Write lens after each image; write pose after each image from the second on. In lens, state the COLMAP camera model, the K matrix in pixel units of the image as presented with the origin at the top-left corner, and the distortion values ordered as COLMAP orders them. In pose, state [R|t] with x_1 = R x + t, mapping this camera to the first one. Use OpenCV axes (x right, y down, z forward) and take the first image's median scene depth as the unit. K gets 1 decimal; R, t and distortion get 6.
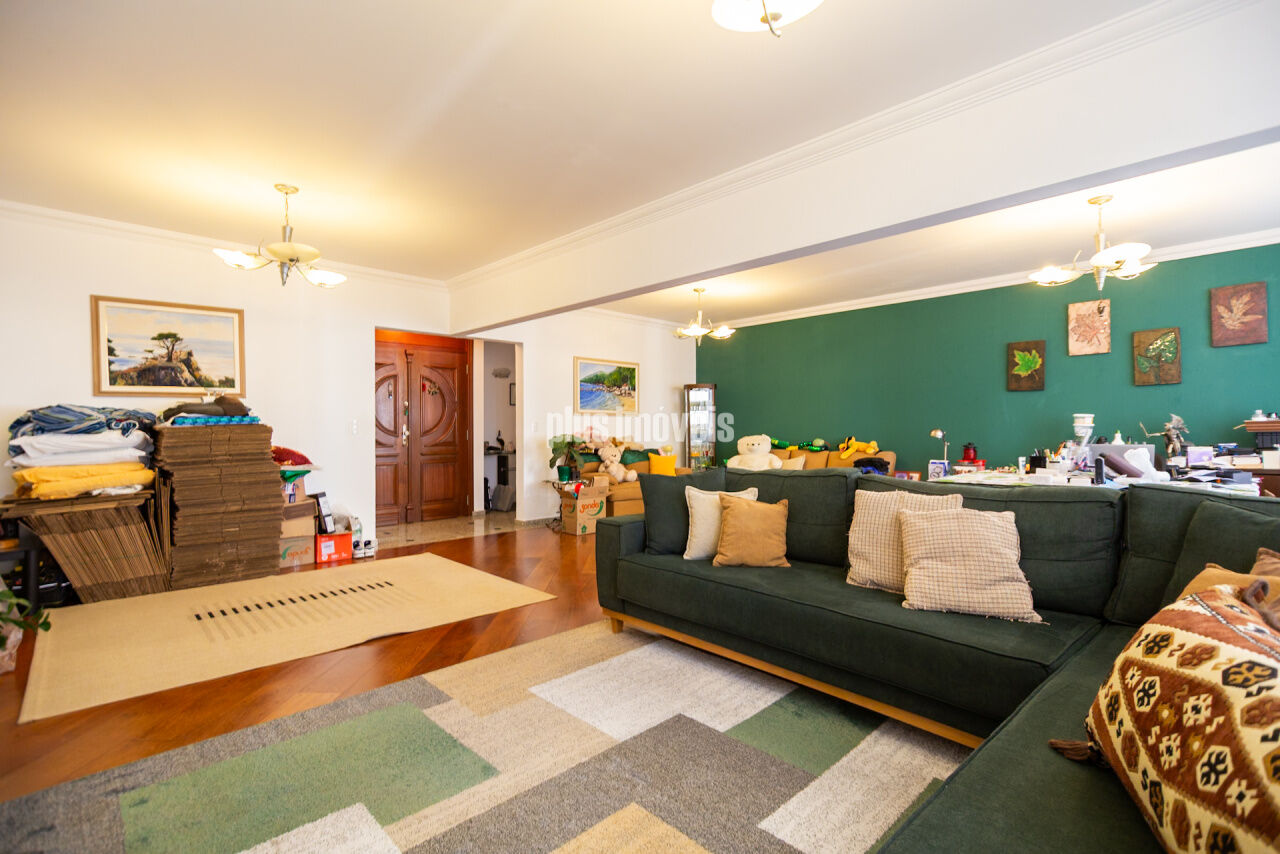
lens RADIAL K [[618.6, 0, 631.3], [0, 618.6, 429.8], [0, 0, 1]] dist [0.001443, 0.002688]
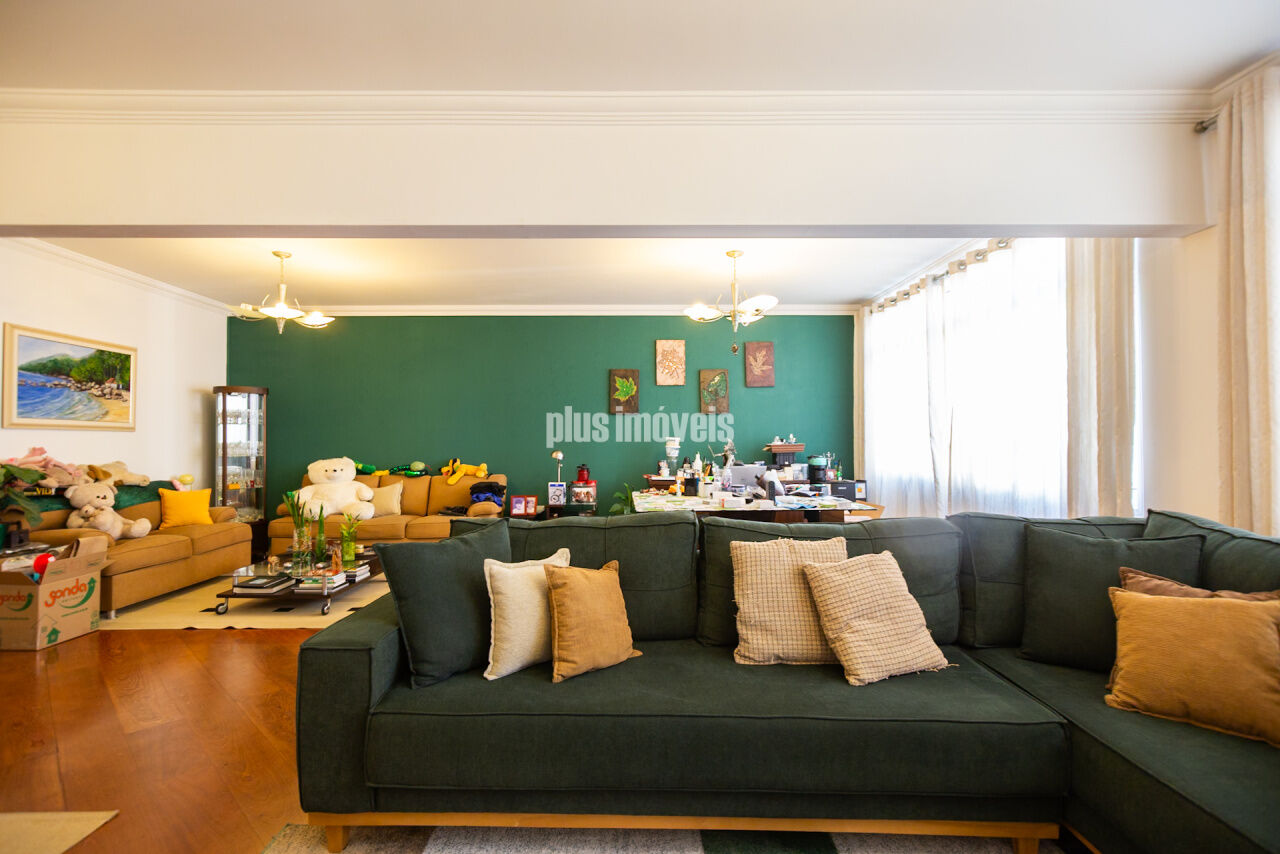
lens RADIAL K [[618.6, 0, 641.6], [0, 618.6, 428.0], [0, 0, 1]] dist [0.001443, 0.002688]
pose [[0.678336, 0.019541, 0.734492, -0.125904], [-0.001704, 0.999685, -0.025022, -0.011826], [-0.734750, 0.015722, 0.678156, 0.223676]]
